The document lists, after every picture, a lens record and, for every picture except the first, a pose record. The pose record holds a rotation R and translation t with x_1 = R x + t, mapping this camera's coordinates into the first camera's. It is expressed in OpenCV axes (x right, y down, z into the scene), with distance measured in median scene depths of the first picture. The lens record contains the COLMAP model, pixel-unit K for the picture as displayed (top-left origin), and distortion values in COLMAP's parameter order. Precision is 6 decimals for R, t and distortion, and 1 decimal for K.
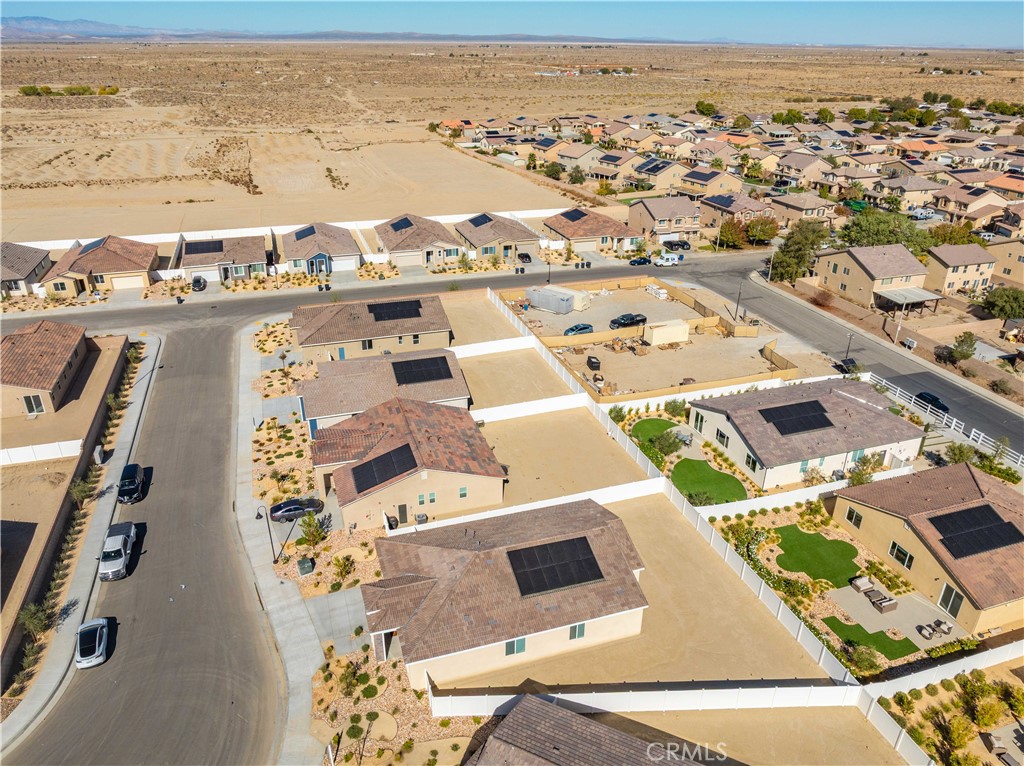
lens RADIAL K [[720.5, 0, 513.5], [0, 720.5, 385.3], [0, 0, 1]] dist [-0.033333, 0.020275]
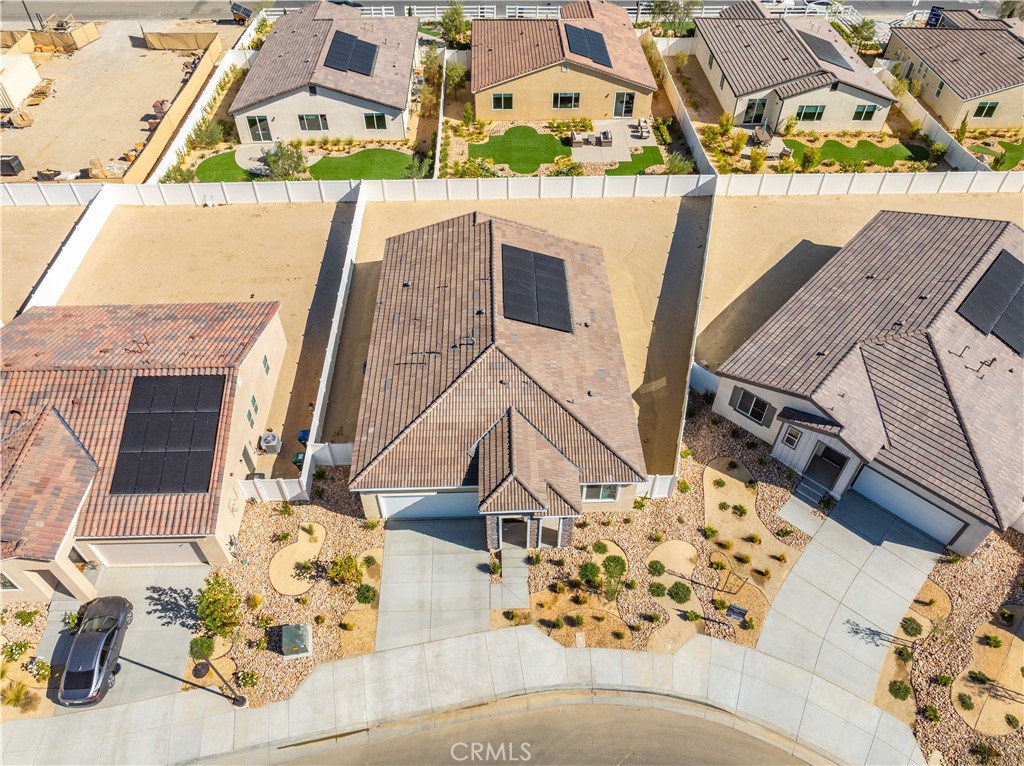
lens RADIAL K [[720.5, 0, 510.3], [0, 720.5, 380.8], [0, 0, 1]] dist [-0.033333, 0.020275]
pose [[0.282960, -0.698707, 0.657071, -0.362005], [0.419633, 0.706206, 0.570246, -0.083212], [-0.862463, 0.114371, 0.493029, 0.475568]]
